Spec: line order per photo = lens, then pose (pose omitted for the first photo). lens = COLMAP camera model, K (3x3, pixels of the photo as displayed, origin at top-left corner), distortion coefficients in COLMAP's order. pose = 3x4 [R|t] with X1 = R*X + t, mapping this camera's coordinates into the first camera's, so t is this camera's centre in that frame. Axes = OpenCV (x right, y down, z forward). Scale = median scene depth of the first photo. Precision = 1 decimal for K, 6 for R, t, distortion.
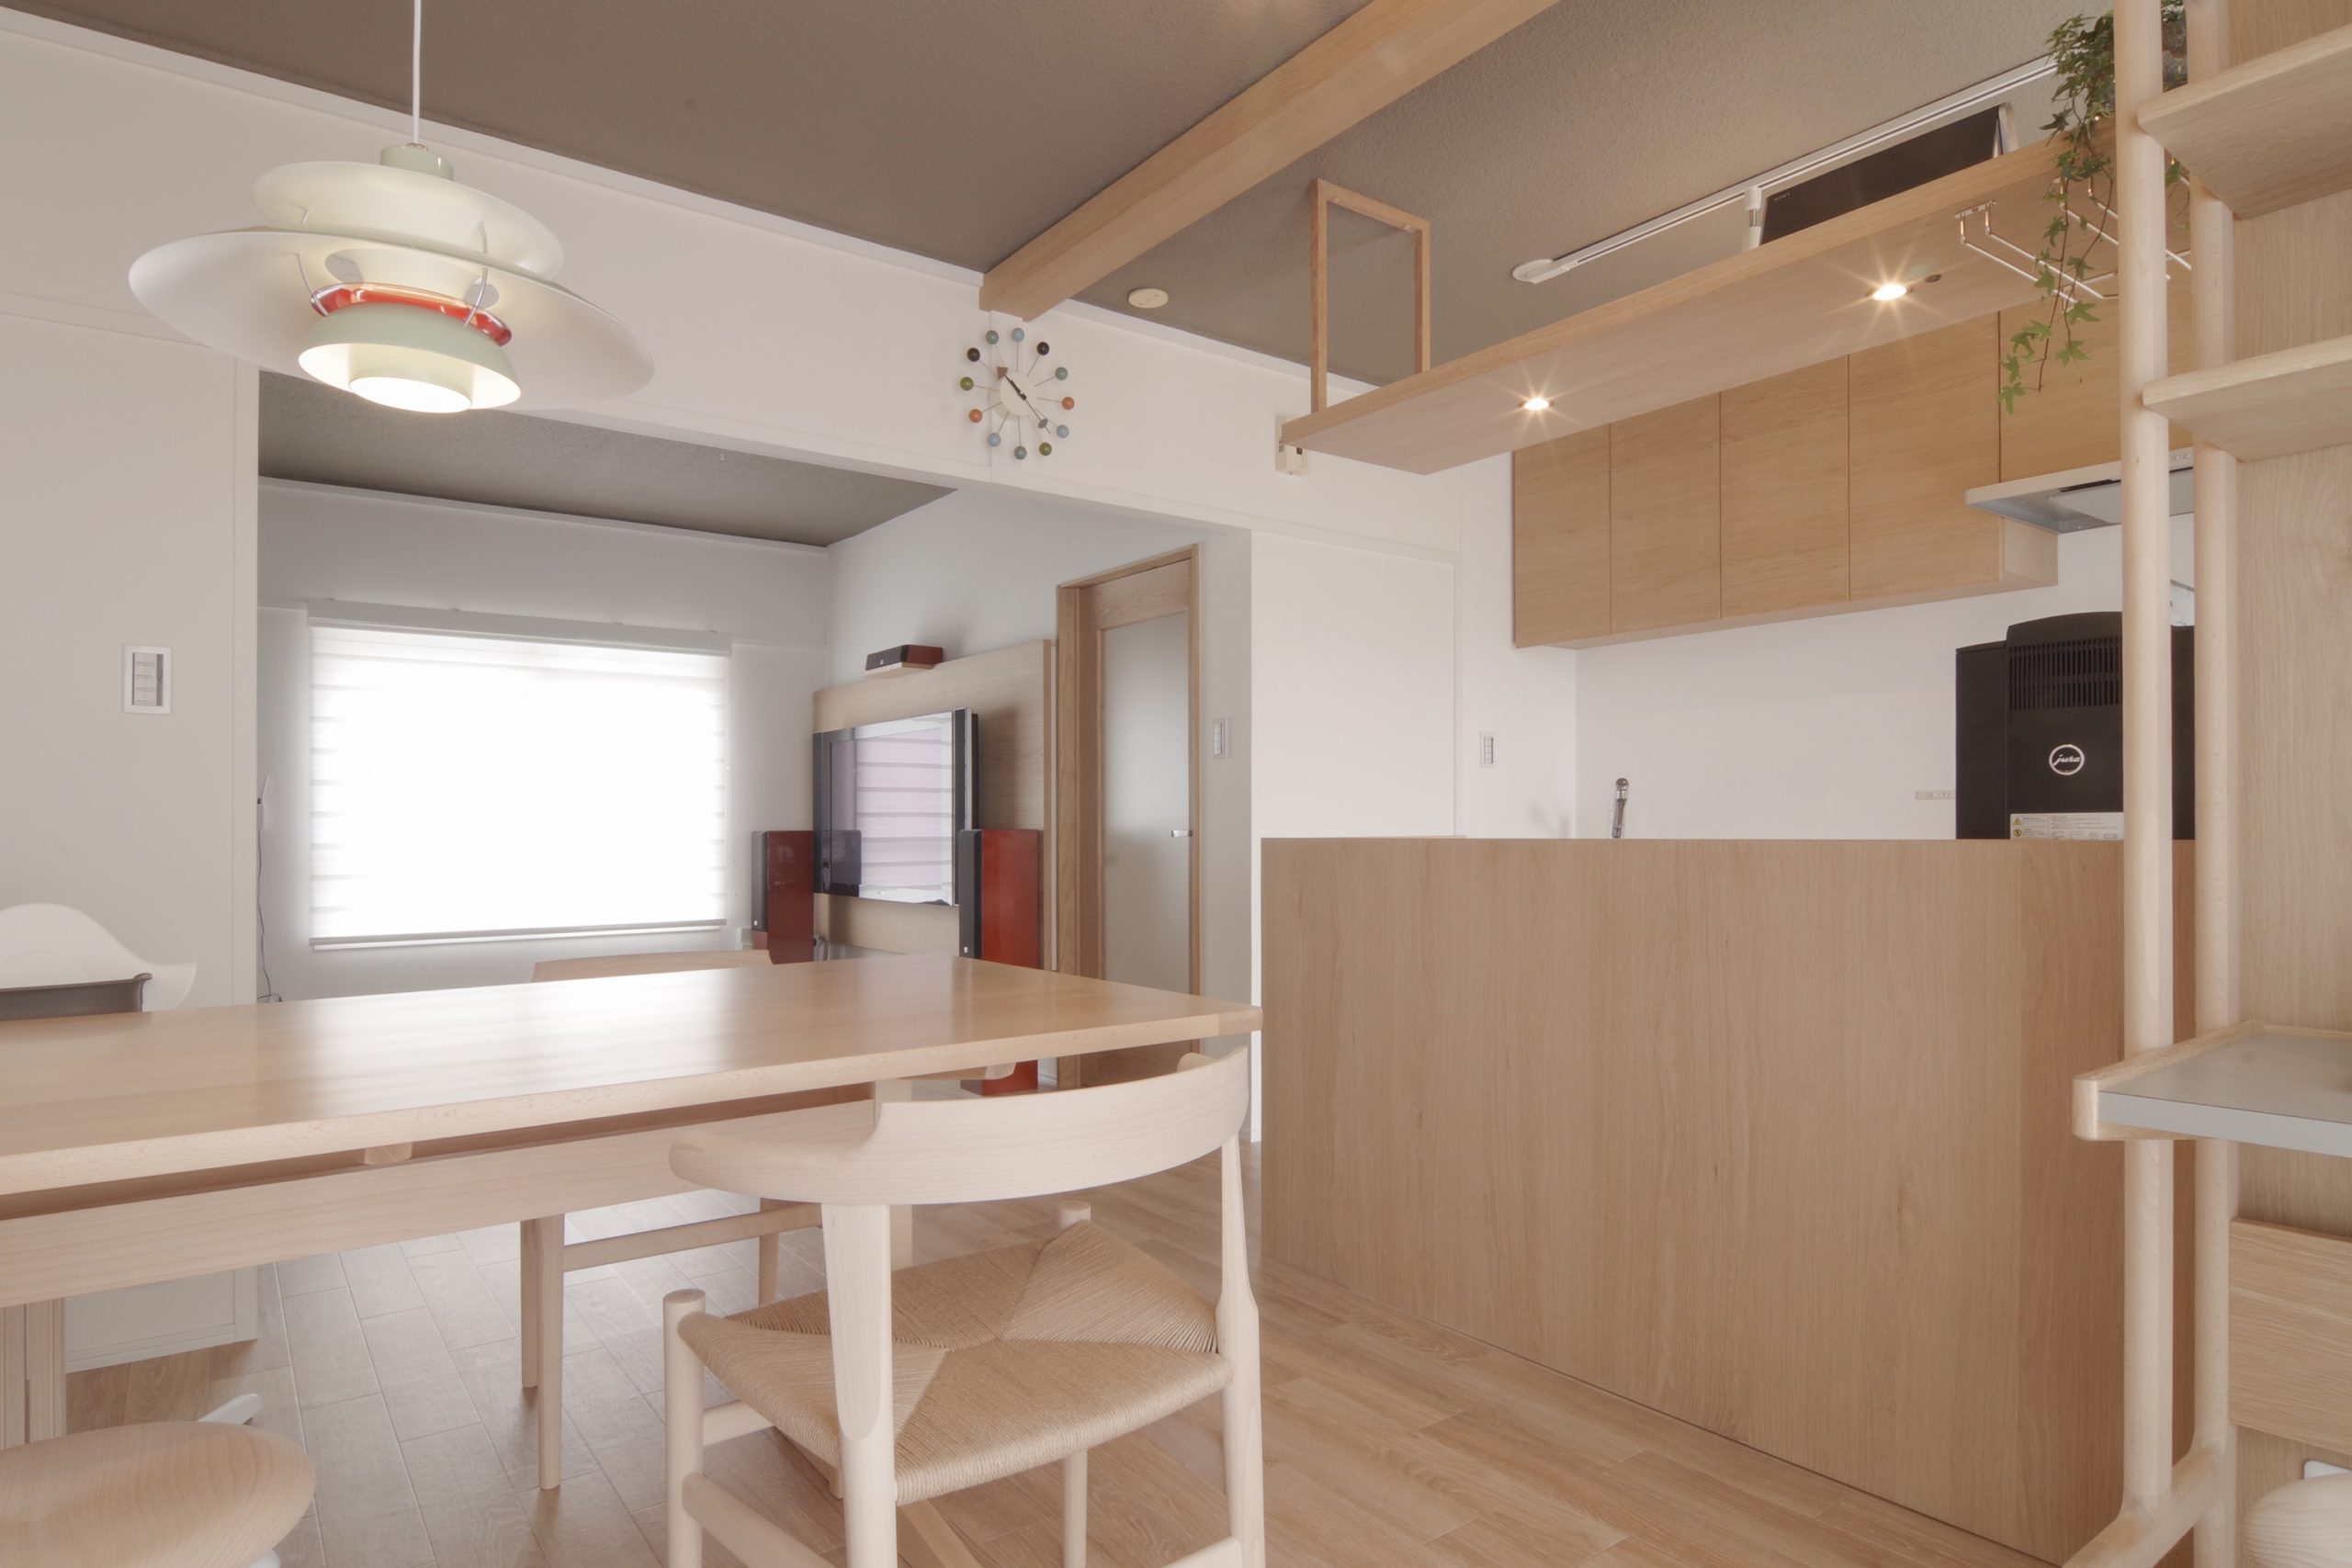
lens RADIAL K [[1299.9, 0, 1179.6], [0, 1299.9, 812.9], [0, 0, 1]] dist [-0.002362, -0.002210]
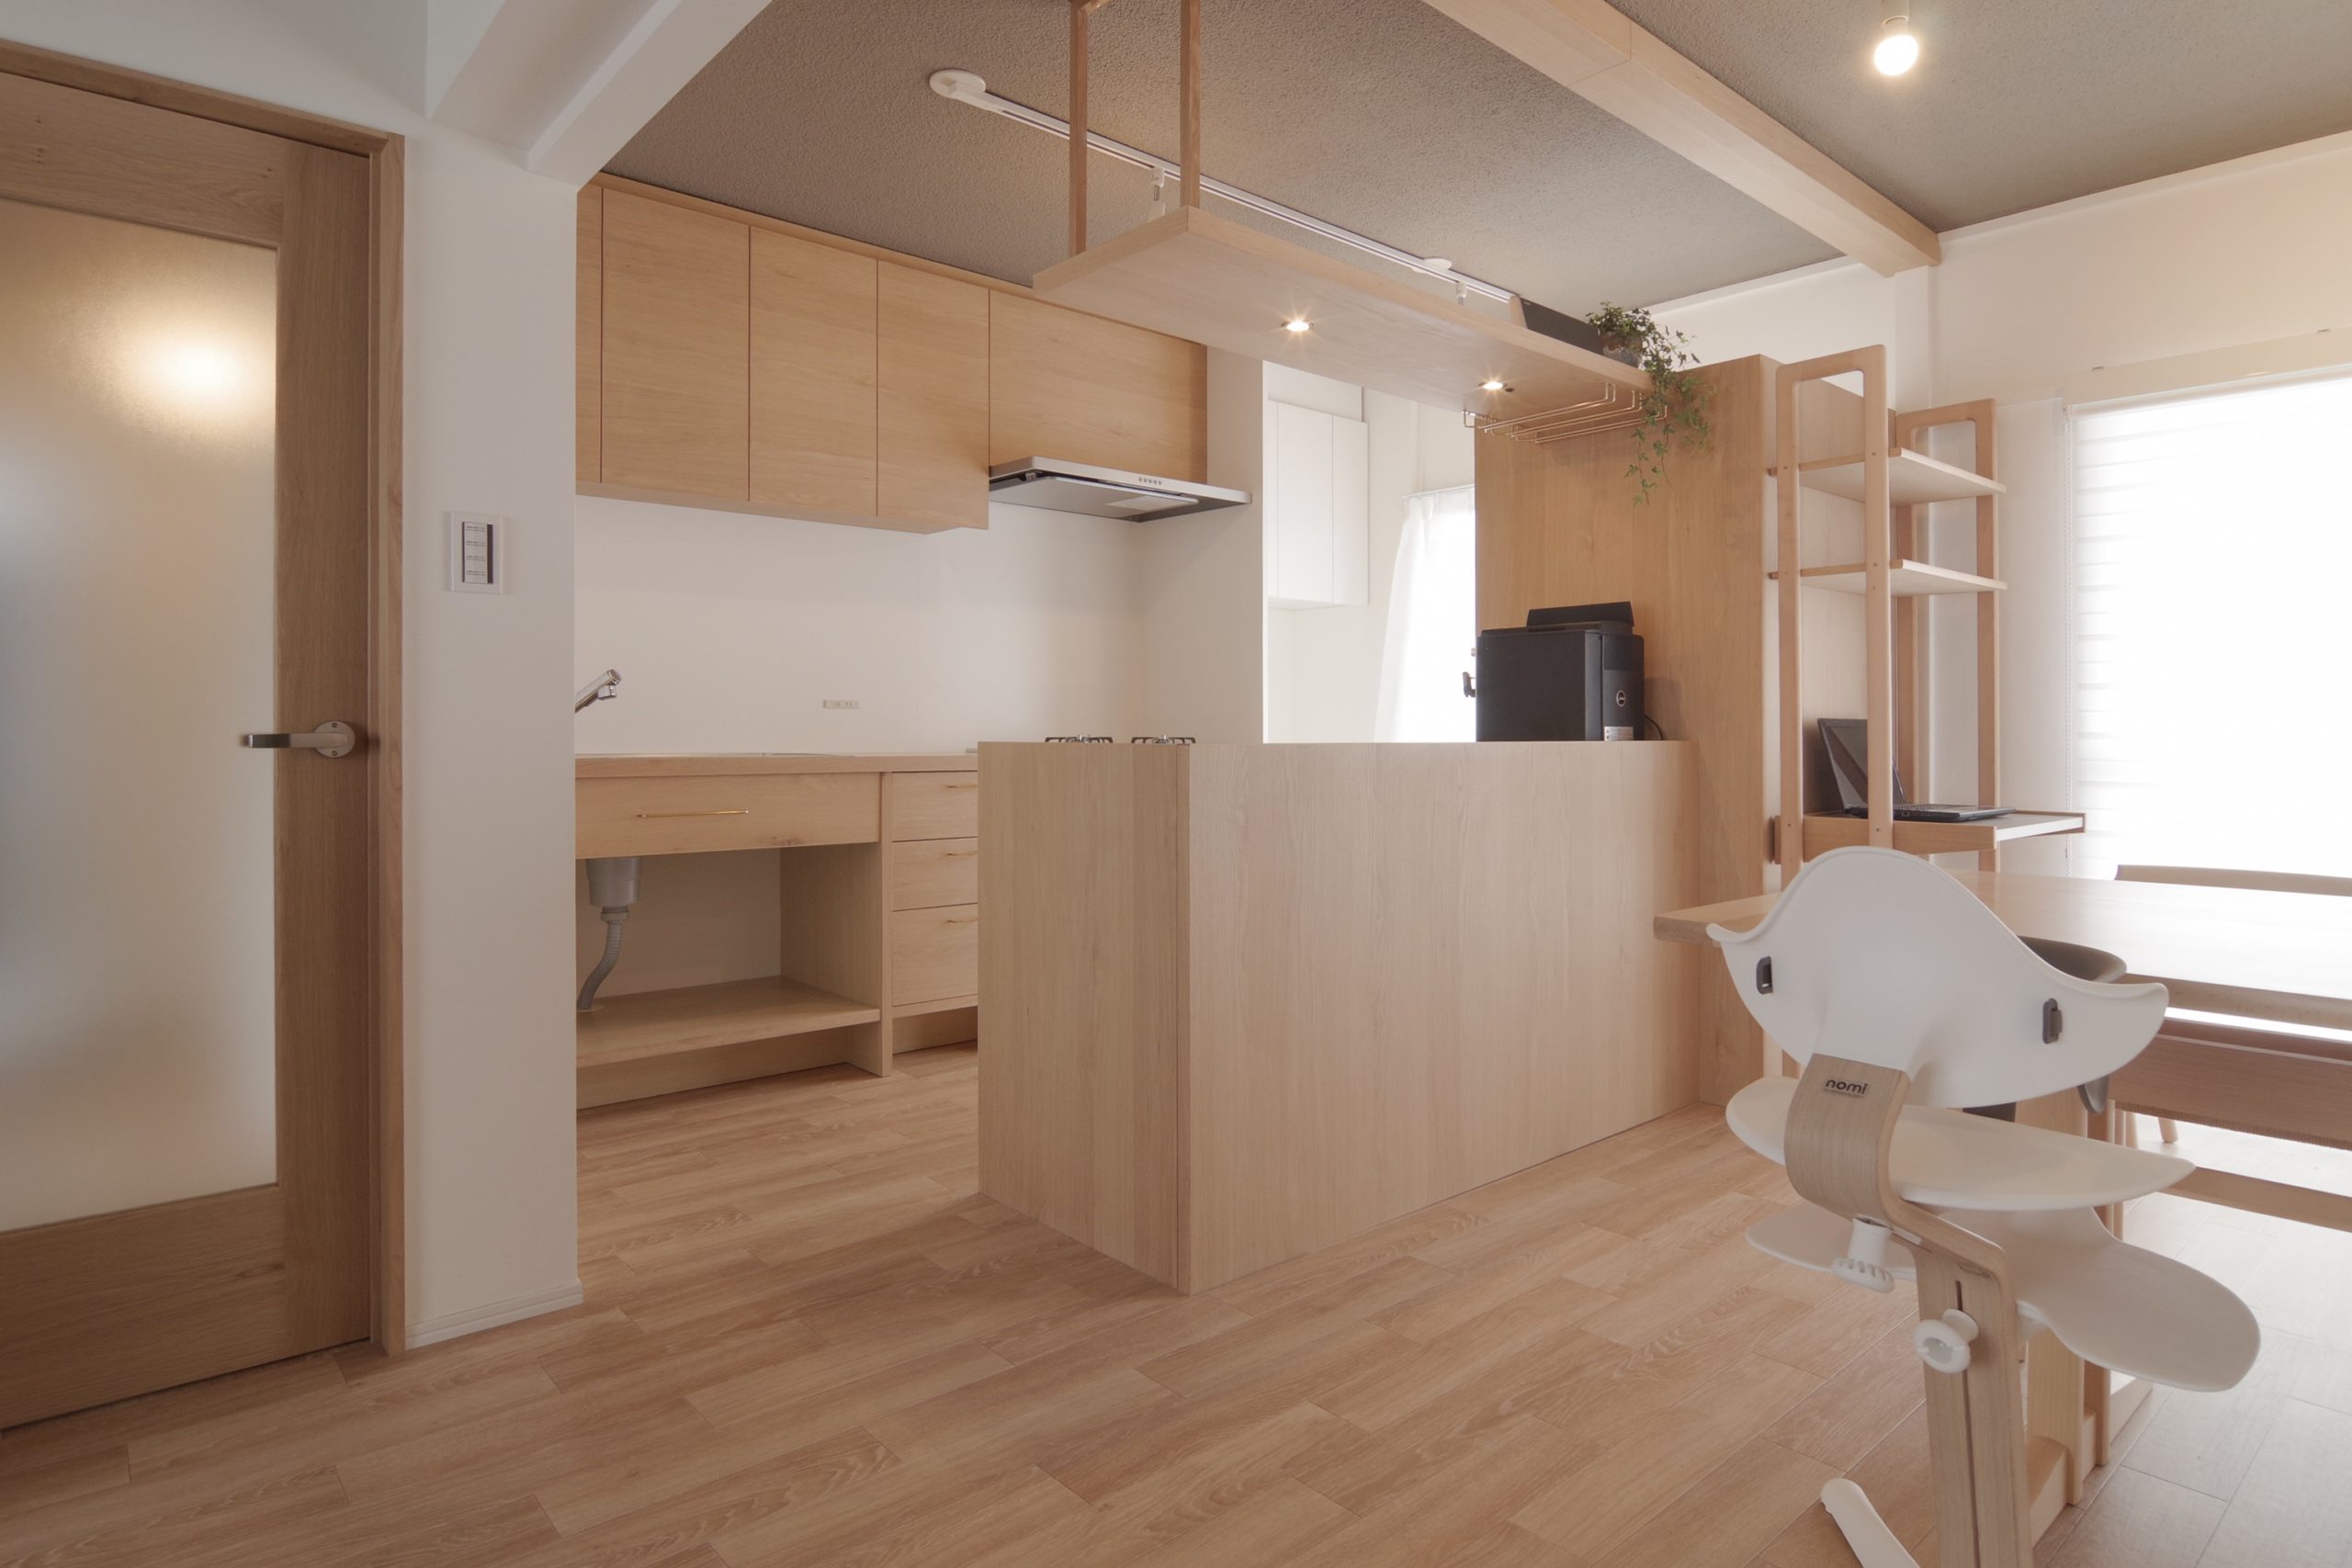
lens RADIAL K [[1307.8, 0, 1176.6], [0, 1307.8, 728.5], [0, 0, 1]] dist [-0.014394, -0.001434]
pose [[-0.077608, 0.008929, 0.996944, -0.514252], [-0.012966, 0.999866, -0.009964, 0.013288], [-0.996900, -0.013700, -0.077482, 0.796477]]
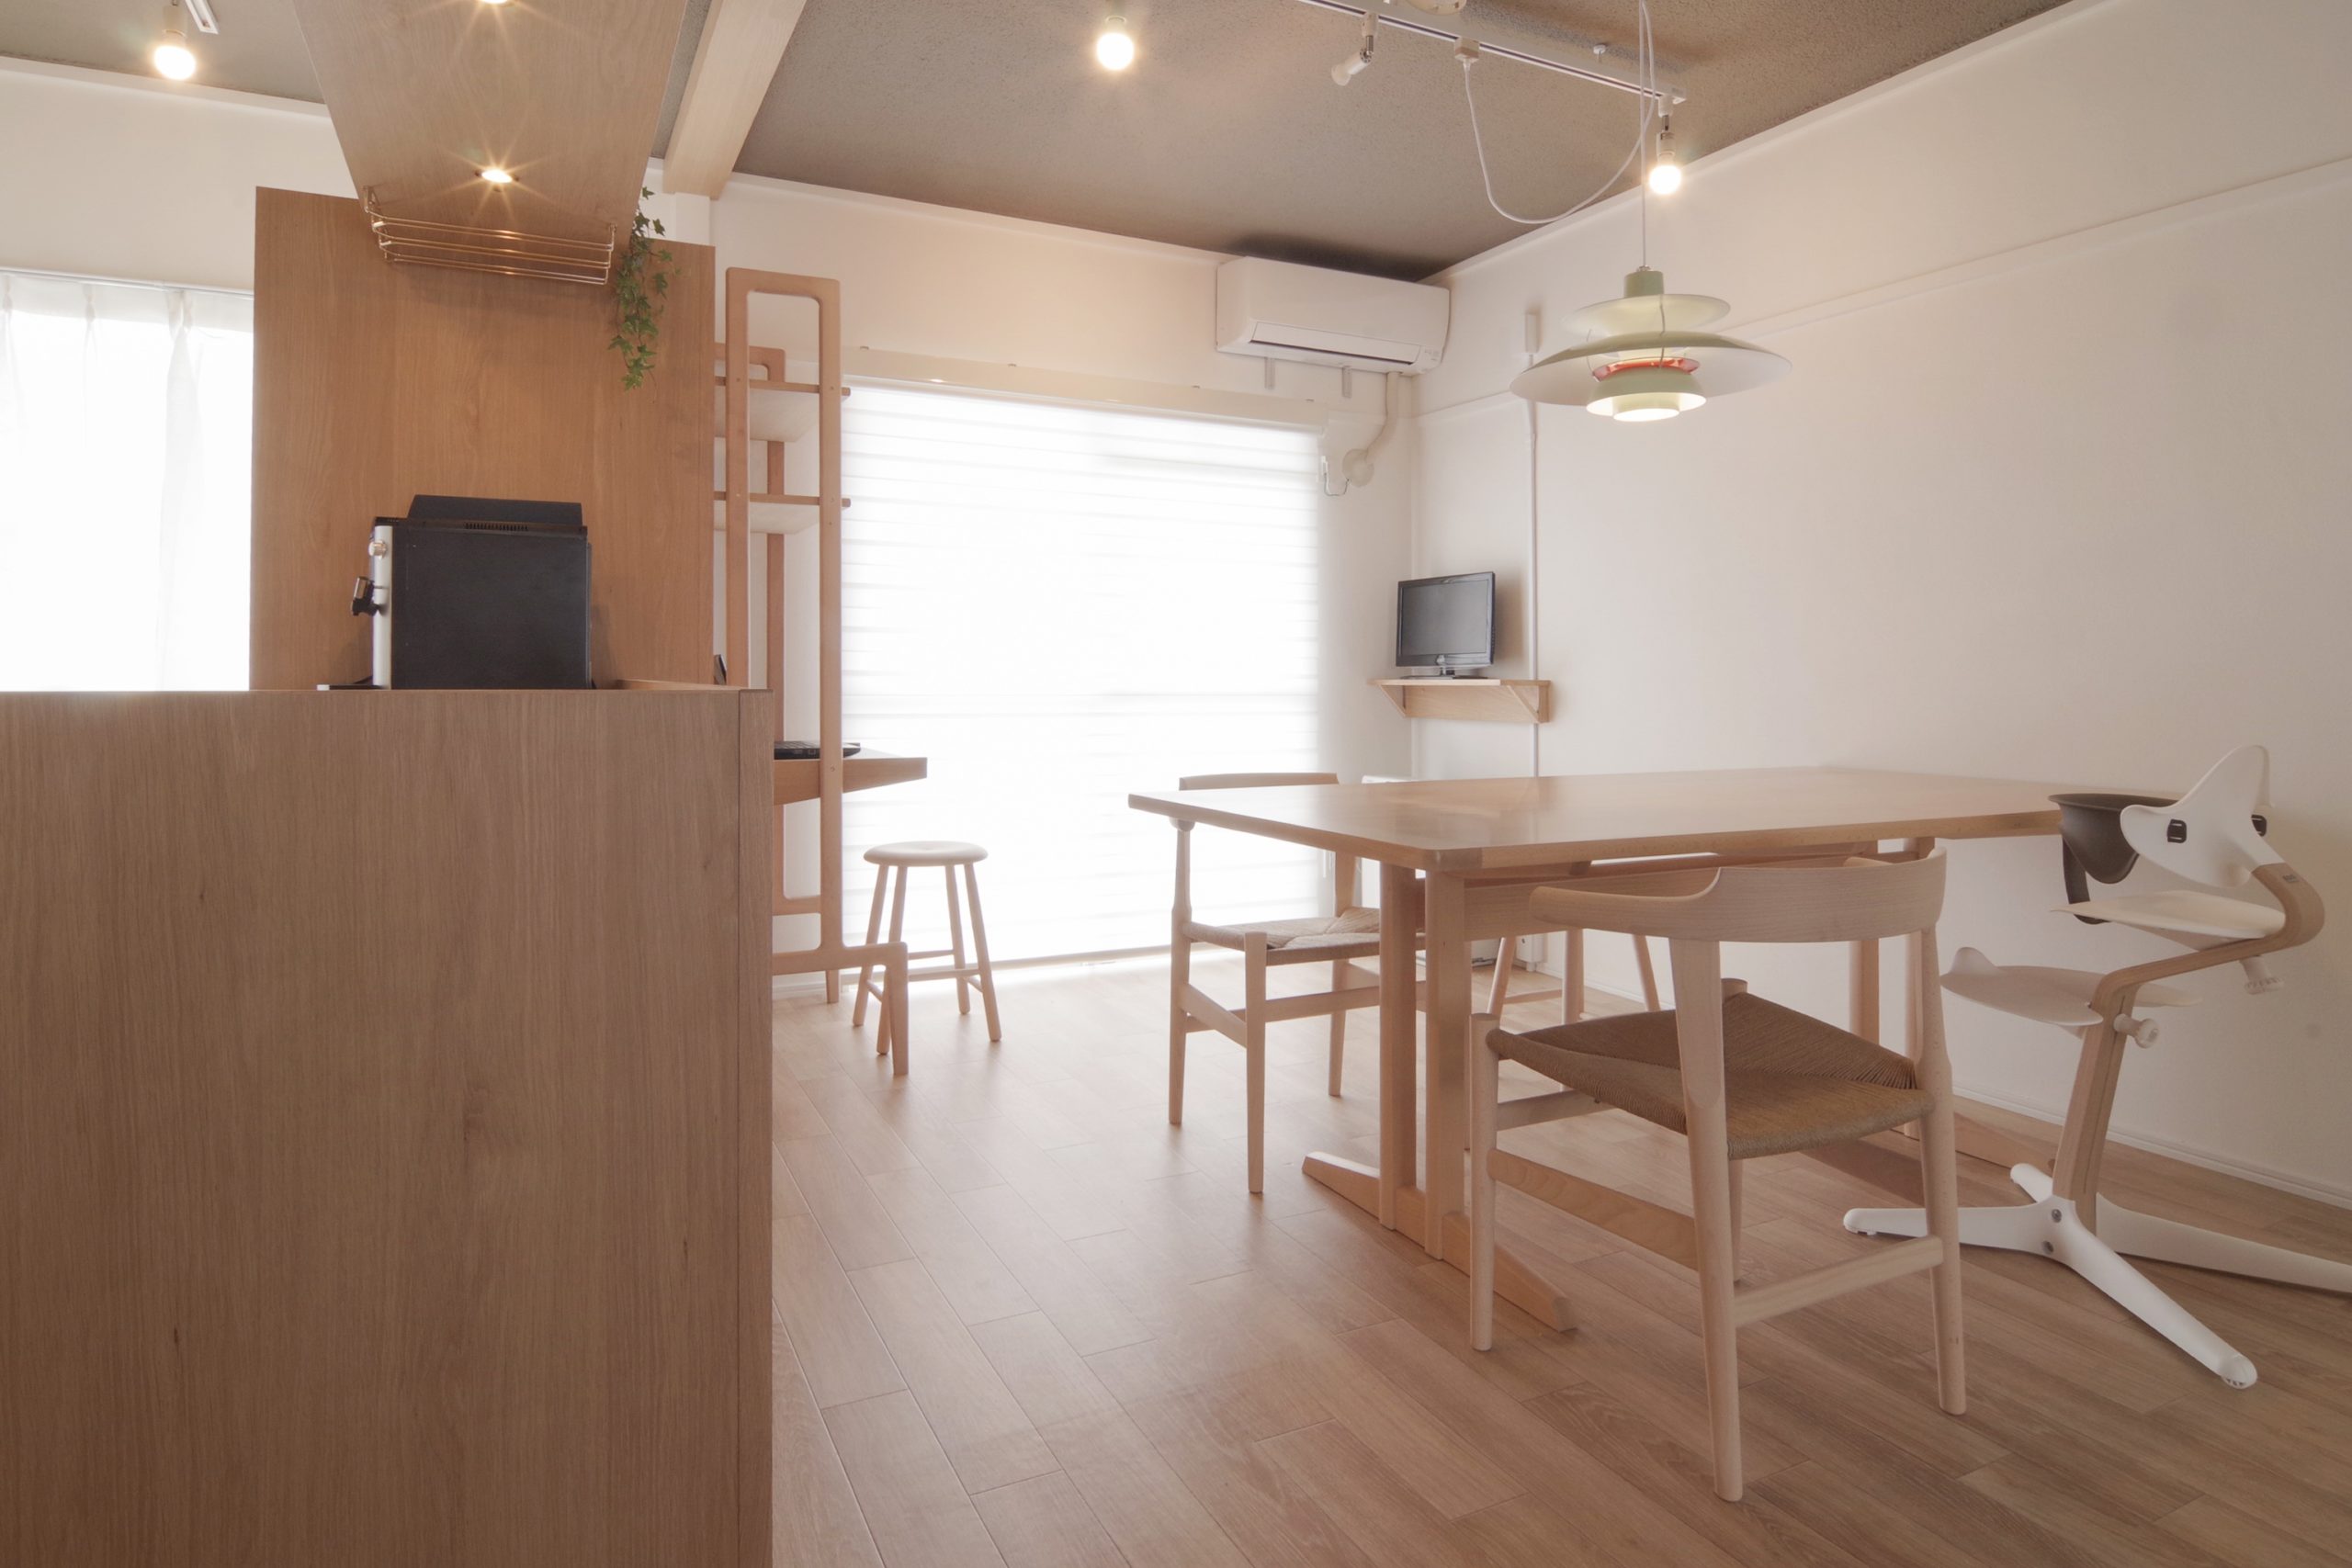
lens RADIAL K [[1323.8, 0, 1171.3], [0, 1323.8, 661.0], [0, 0, 1]] dist [0.001146, 0.000658]
pose [[-0.983398, 0.003121, 0.181437, -0.112261], [-0.000707, 0.999779, -0.021033, 0.013361], [-0.181462, -0.020812, -0.983178, 1.053474]]
